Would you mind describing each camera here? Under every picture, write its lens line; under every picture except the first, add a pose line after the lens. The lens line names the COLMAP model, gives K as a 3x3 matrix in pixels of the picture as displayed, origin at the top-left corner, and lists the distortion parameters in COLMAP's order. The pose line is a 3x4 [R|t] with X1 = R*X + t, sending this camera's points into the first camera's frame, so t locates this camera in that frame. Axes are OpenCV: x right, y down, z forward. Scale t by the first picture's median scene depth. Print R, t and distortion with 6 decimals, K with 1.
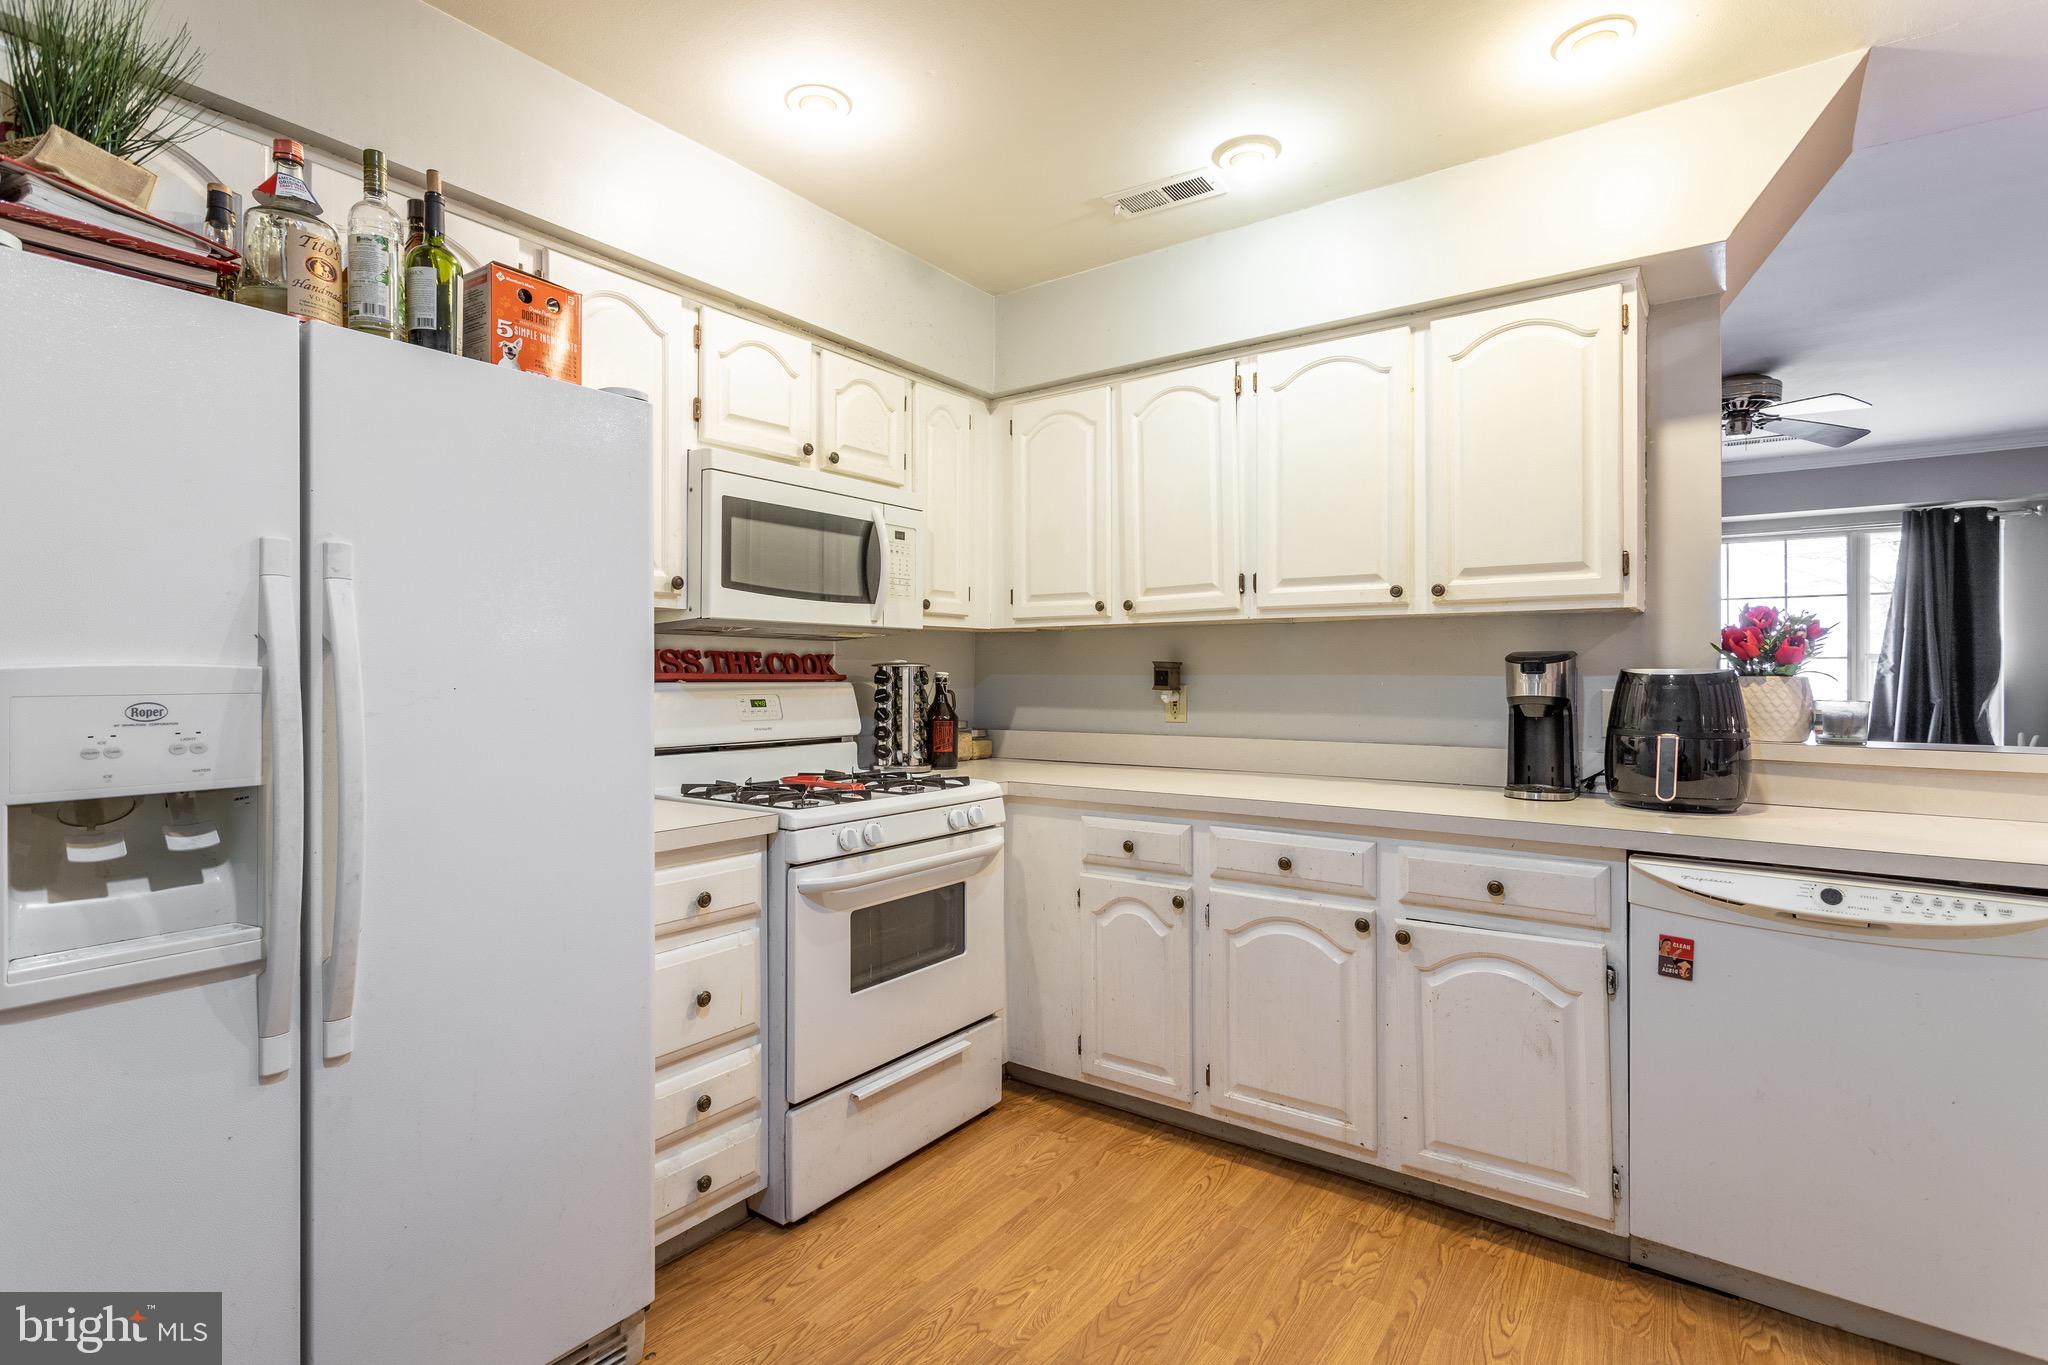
lens RADIAL K [[979.6, 0, 1016.7], [0, 979.6, 662.1], [0, 0, 1]] dist [0.001001, -0.000172]
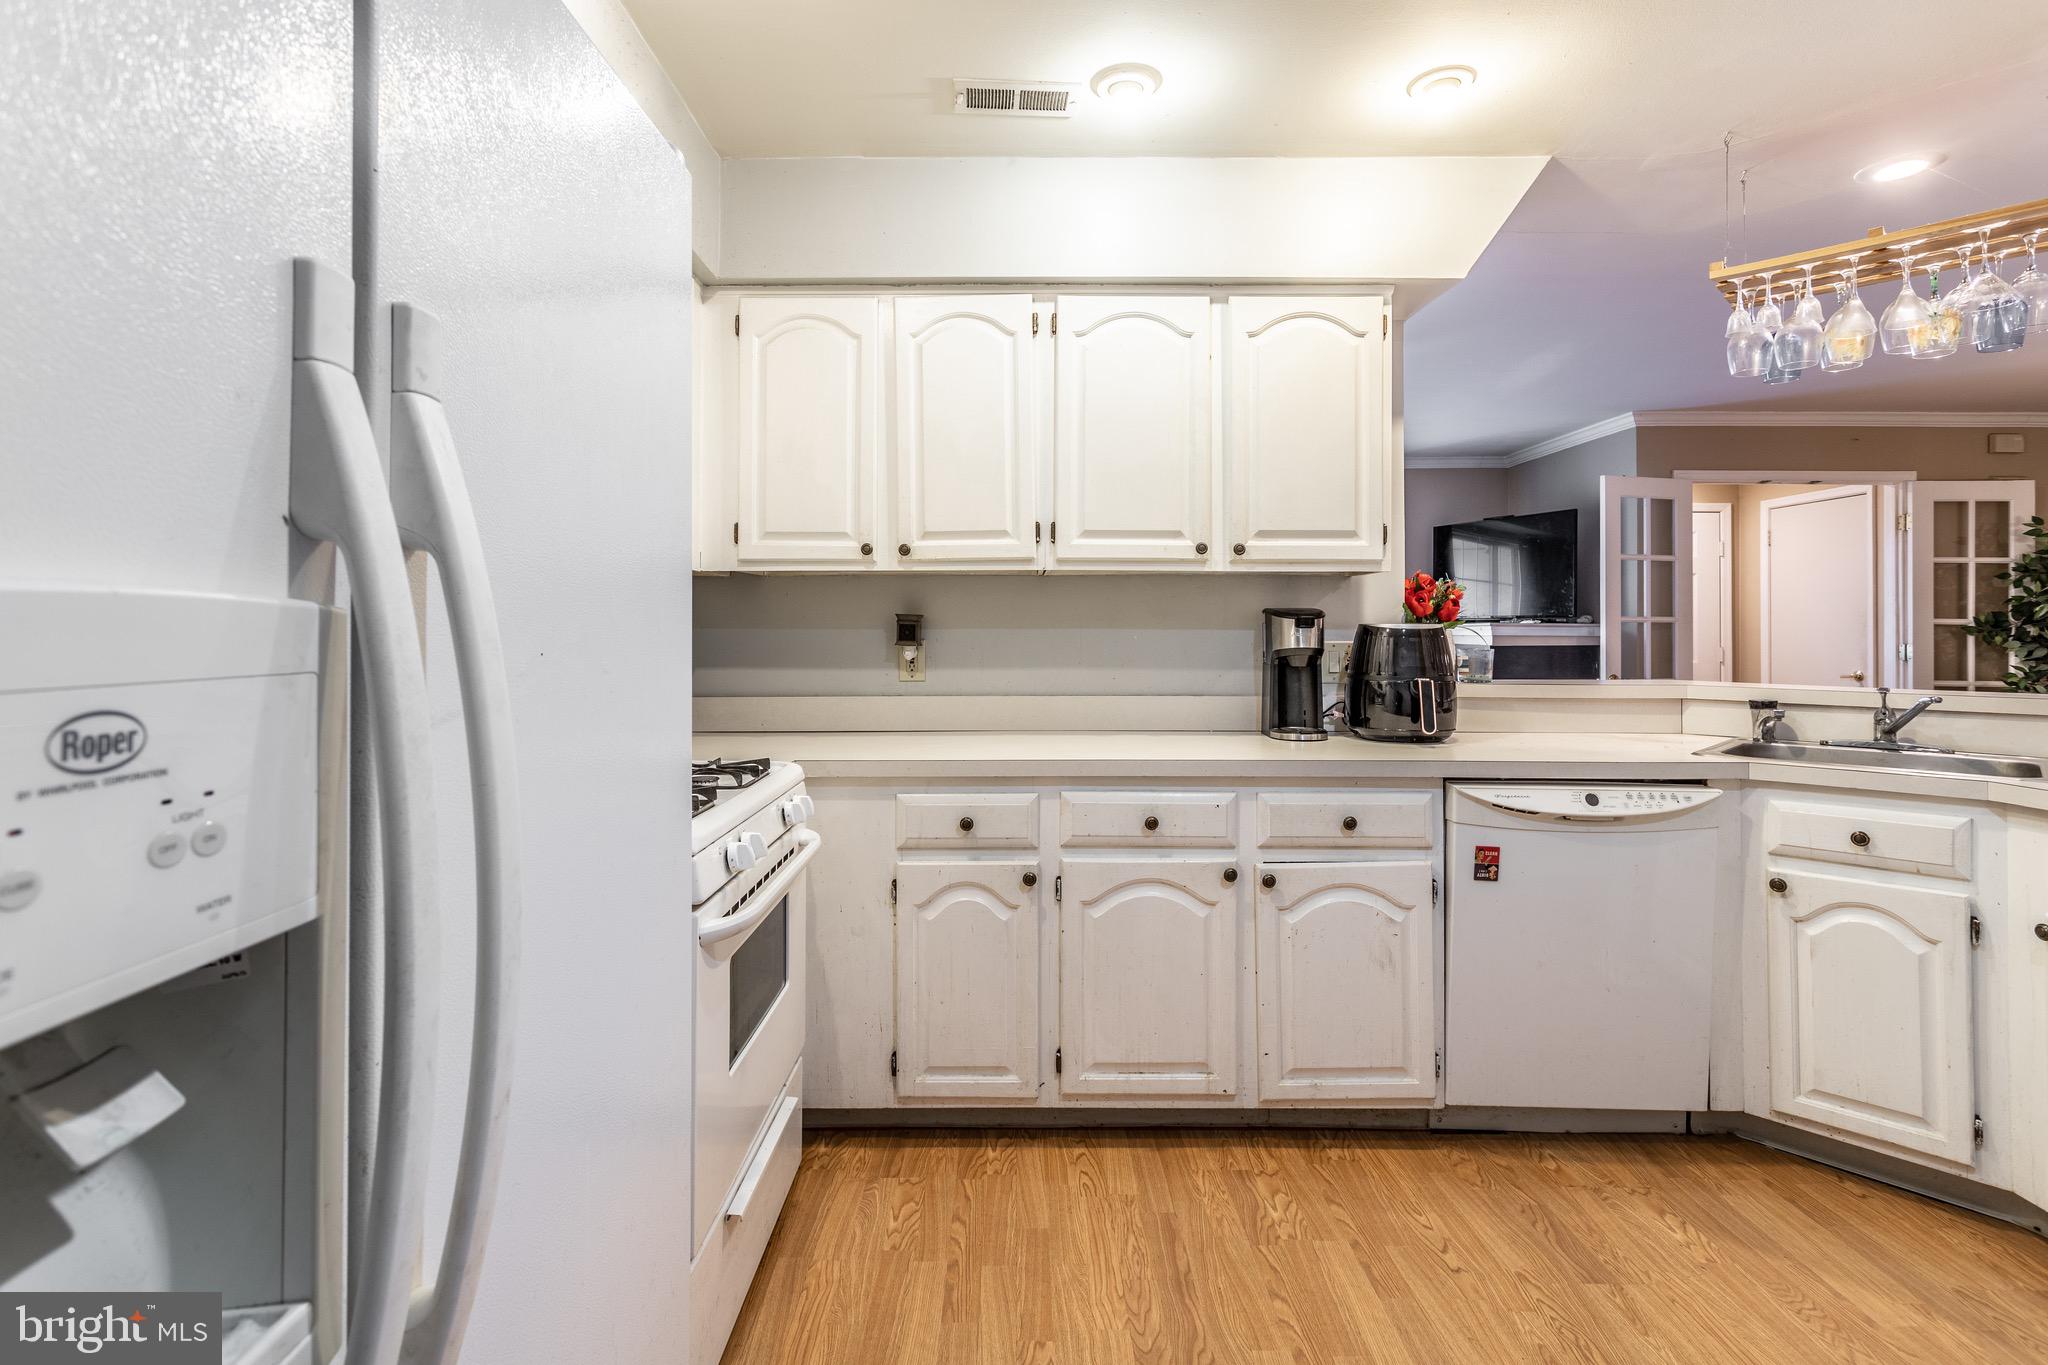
lens RADIAL K [[983.6, 0, 1019.3], [0, 983.6, 610.2], [0, 0, 1]] dist [-0.002689, 0.000045]
pose [[0.812702, 0.012295, 0.582549, -0.388867], [-0.008218, 0.999920, -0.009639, 0.004978], [-0.582621, 0.003046, 0.812738, 0.273208]]
